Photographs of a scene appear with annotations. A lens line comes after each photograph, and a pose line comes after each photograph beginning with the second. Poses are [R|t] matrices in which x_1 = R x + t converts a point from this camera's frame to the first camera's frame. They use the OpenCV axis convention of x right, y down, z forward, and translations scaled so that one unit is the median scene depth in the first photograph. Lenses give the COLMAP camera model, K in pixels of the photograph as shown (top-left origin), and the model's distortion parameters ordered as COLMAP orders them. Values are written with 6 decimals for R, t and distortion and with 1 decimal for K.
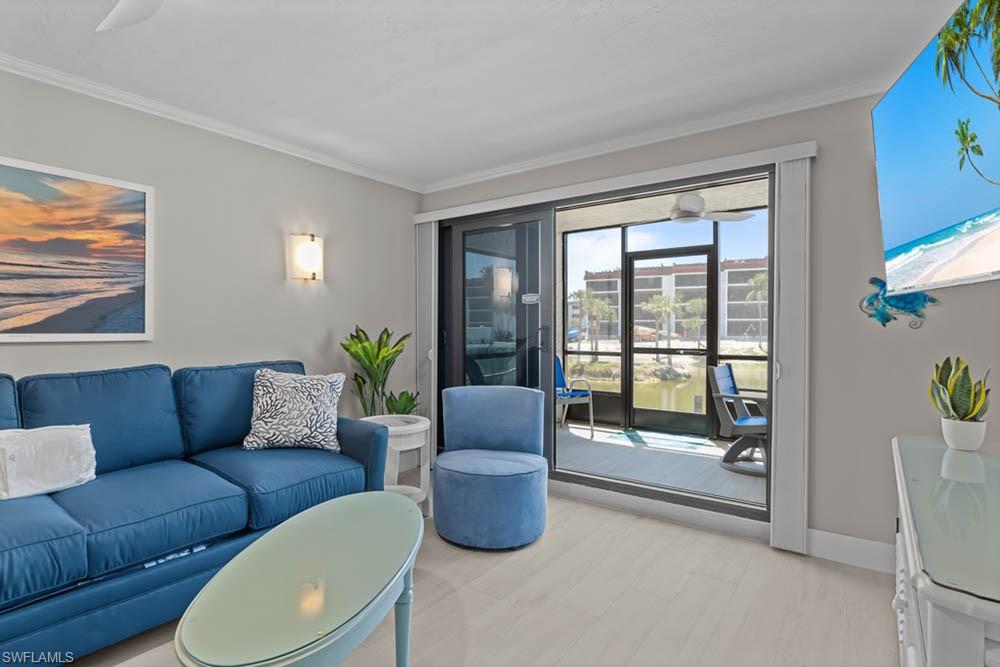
lens RADIAL K [[504.0, 0, 483.5], [0, 504.0, 336.5], [0, 0, 1]] dist [-0.017533, 0.006205]
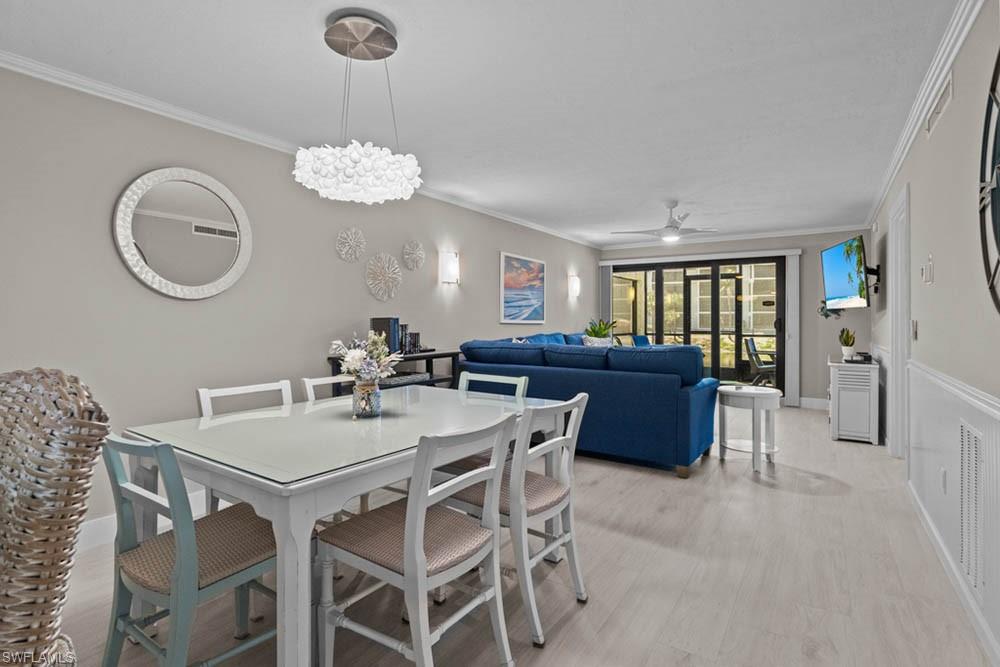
lens RADIAL K [[504.0, 0, 477.1], [0, 504.0, 317.7], [0, 0, 1]] dist [-0.017533, 0.006205]
pose [[0.998957, 0.003934, 0.045482, -1.129506], [-0.002896, 0.999734, -0.022867, 0.038285], [-0.045560, 0.022712, 0.998703, -1.507553]]
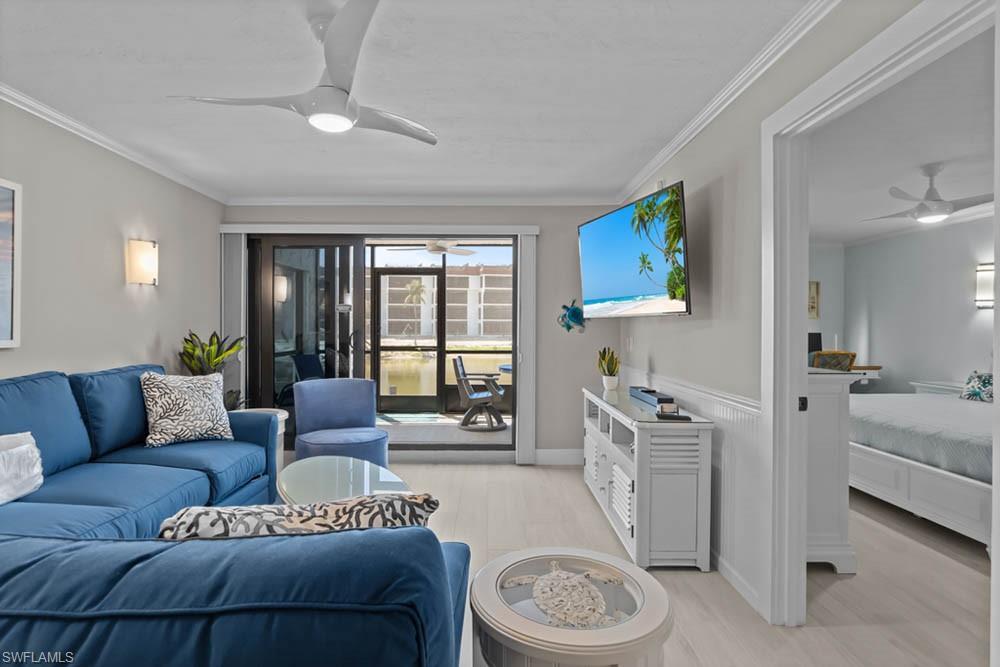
lens RADIAL K [[504.0, 0, 480.4], [0, 504.0, 330.1], [0, 0, 1]] dist [-0.017533, 0.006205]
pose [[0.800140, 0.000308, 0.599814, -0.539154], [0.006016, 0.999945, -0.008538, -0.011848], [-0.599784, 0.010440, 0.800094, -0.276814]]
